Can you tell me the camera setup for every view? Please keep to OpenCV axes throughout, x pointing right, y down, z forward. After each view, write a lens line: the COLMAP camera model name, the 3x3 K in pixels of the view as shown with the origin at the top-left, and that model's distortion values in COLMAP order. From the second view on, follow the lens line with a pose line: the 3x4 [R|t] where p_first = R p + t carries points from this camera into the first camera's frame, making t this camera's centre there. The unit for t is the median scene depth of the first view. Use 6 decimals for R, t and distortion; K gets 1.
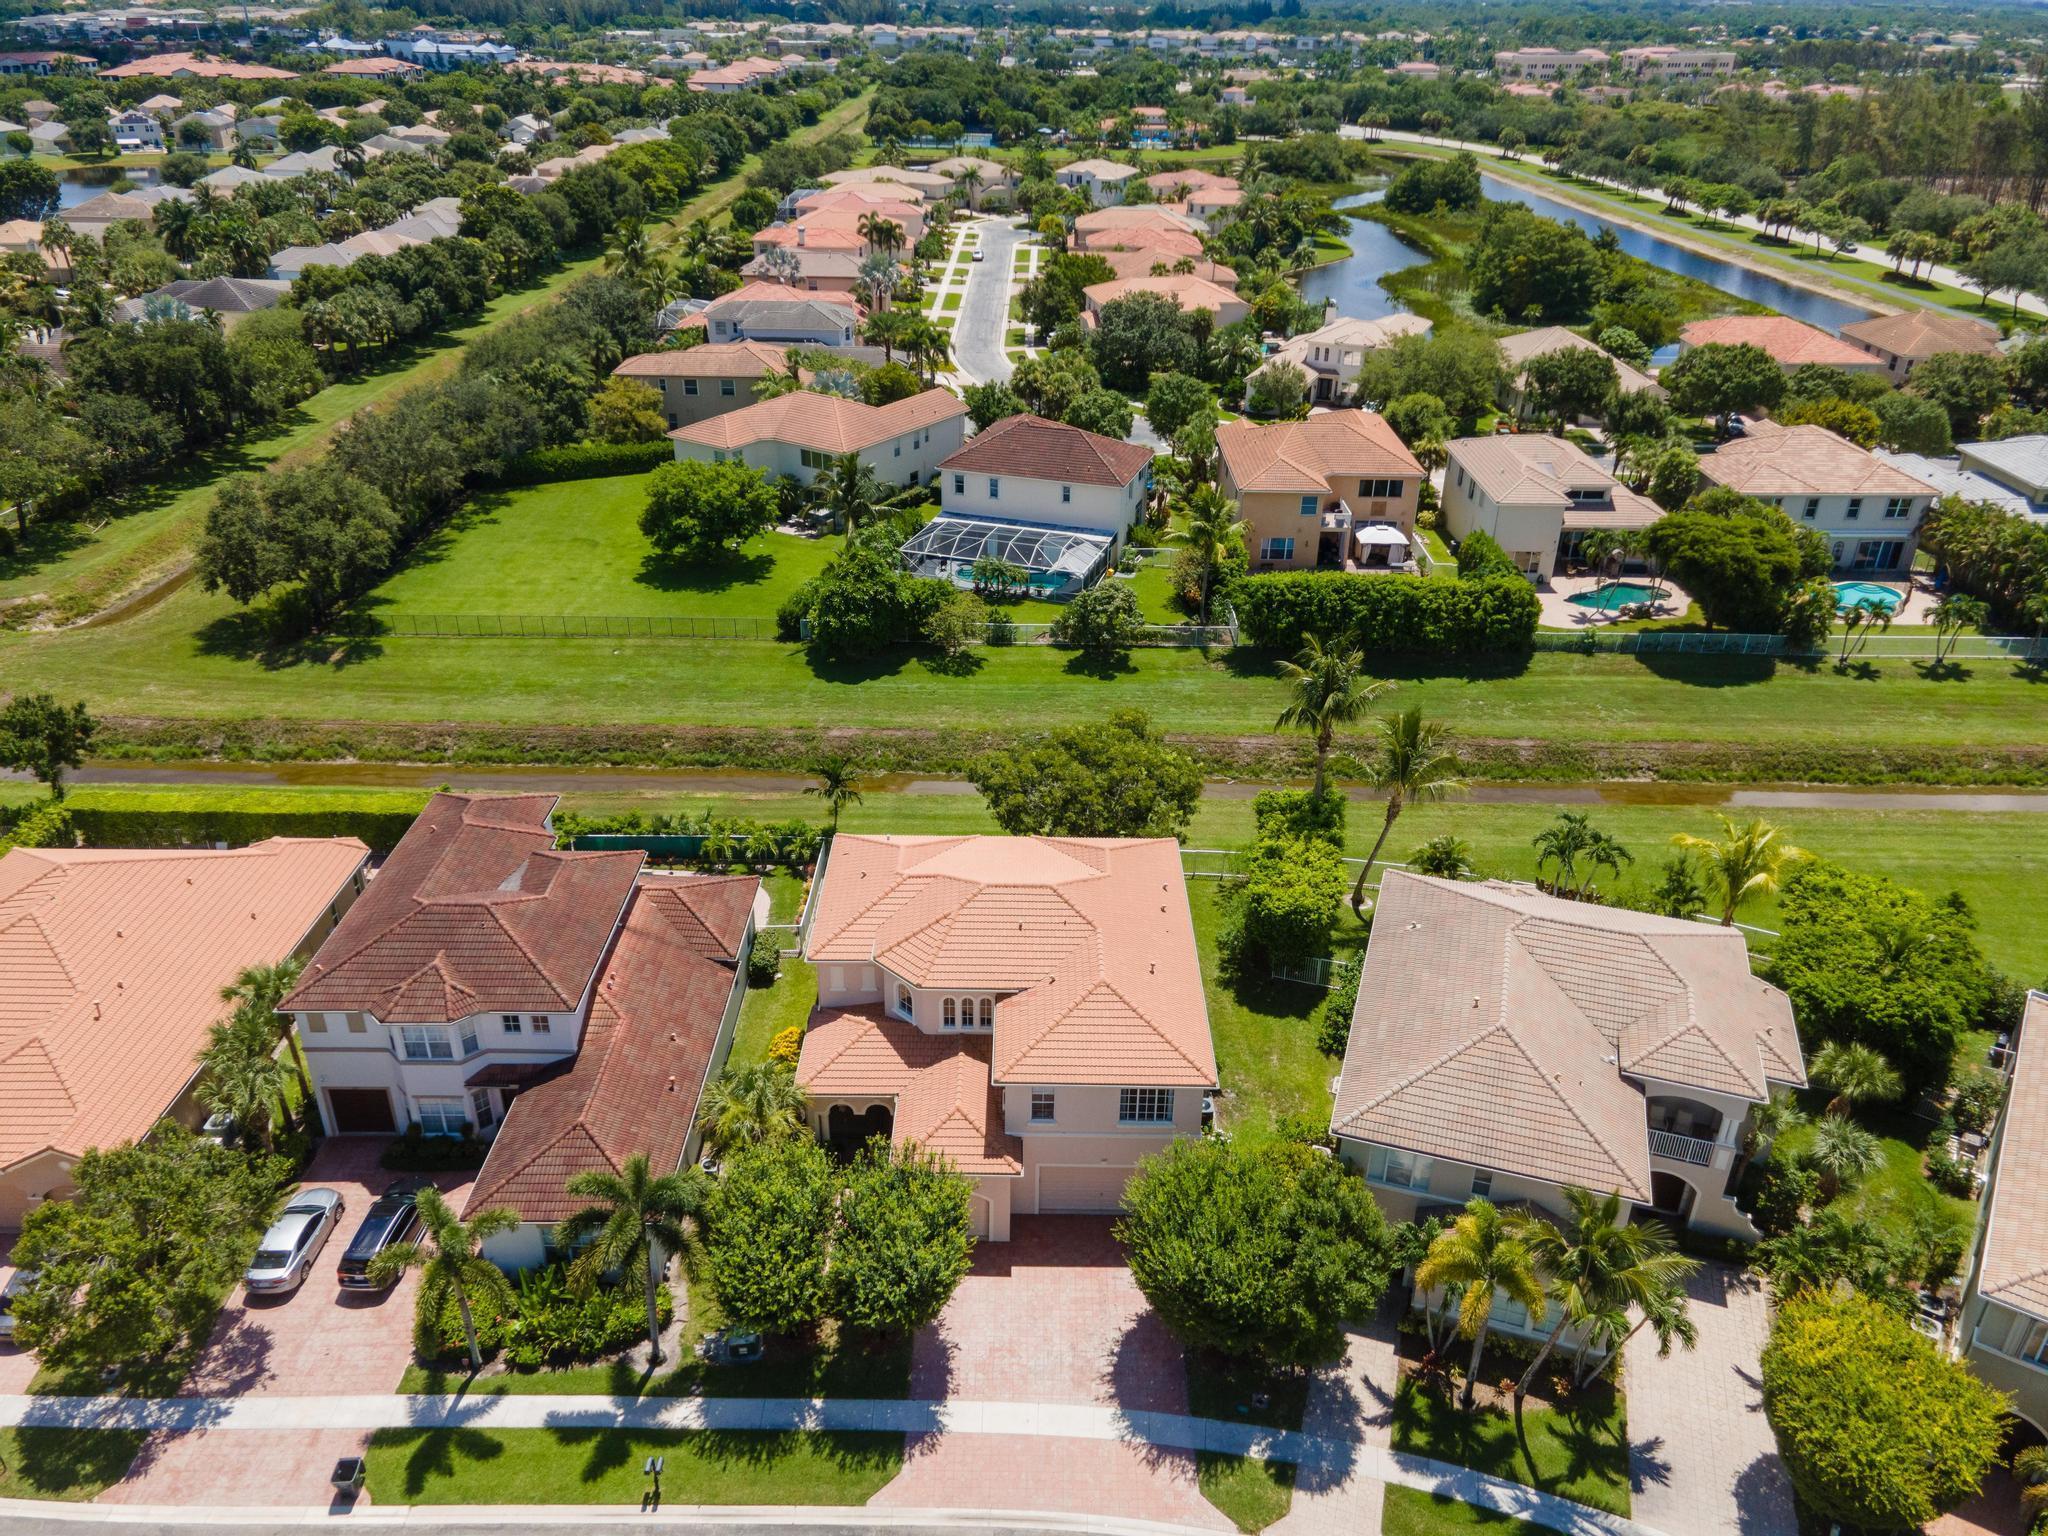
lens RADIAL K [[1481.6, 0, 1024.0], [0, 1481.6, 768.0], [0, 0, 1]] dist [0.060183, -0.001791]
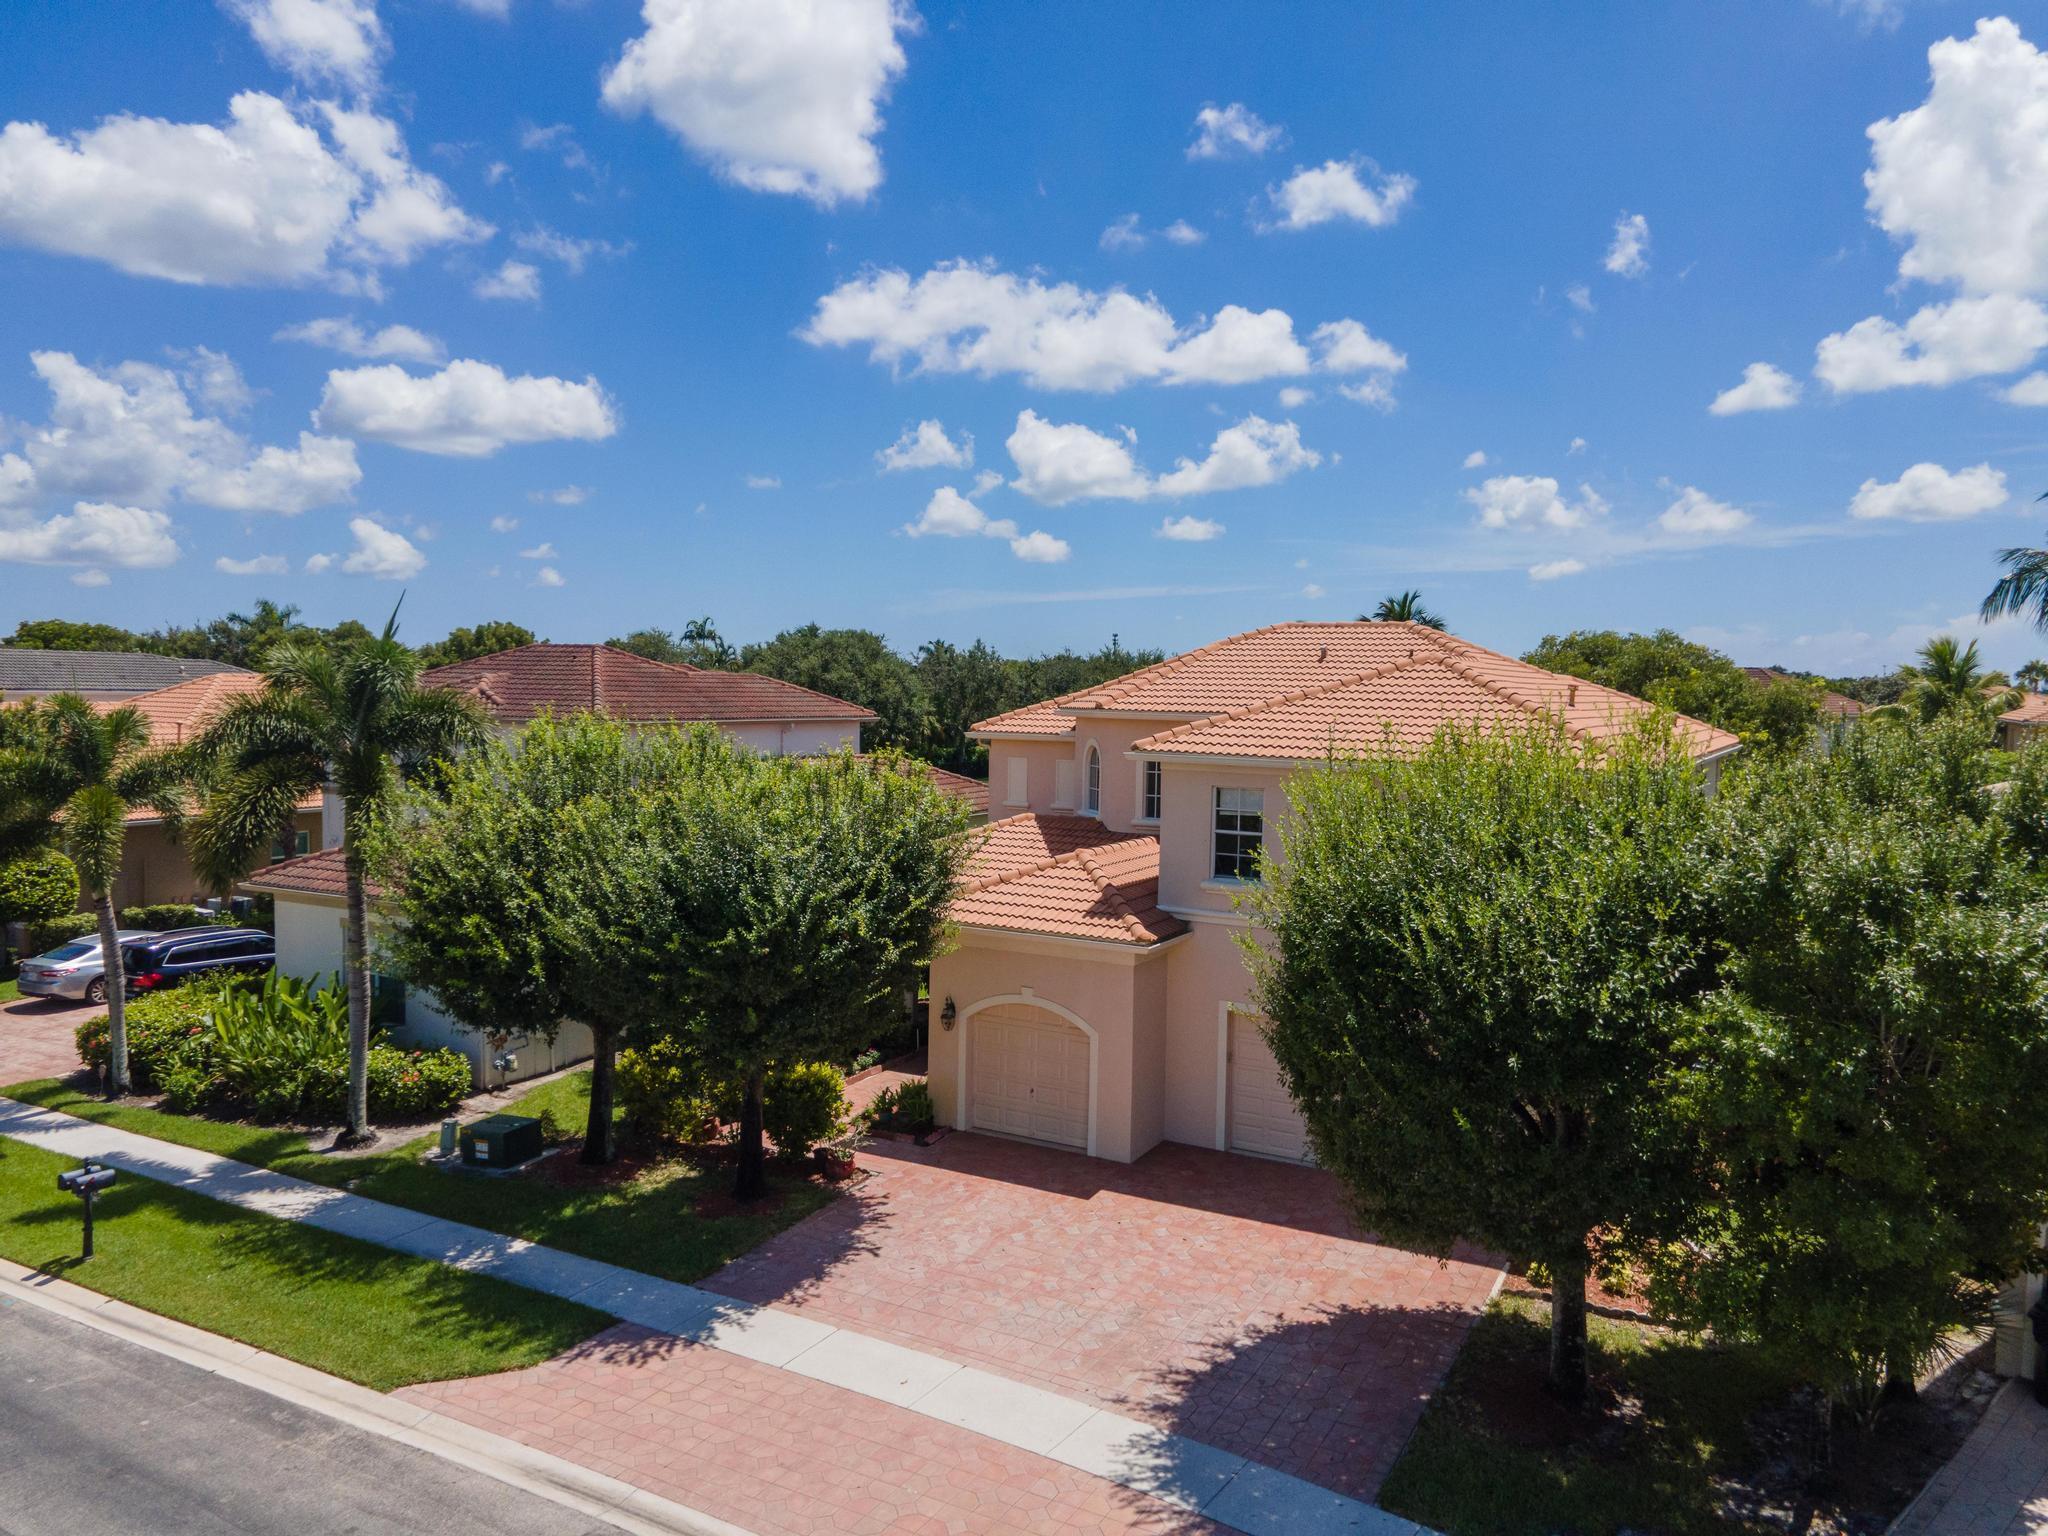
lens RADIAL K [[1481.6, 0, 1024.0], [0, 1481.6, 768.0], [0, 0, 1]] dist [0.060183, -0.001791]
pose [[0.875742, 0.032674, -0.481672, 0.189959], [-0.227952, 0.907473, -0.352889, 0.419379], [0.425574, 0.418838, 0.802161, 0.664206]]
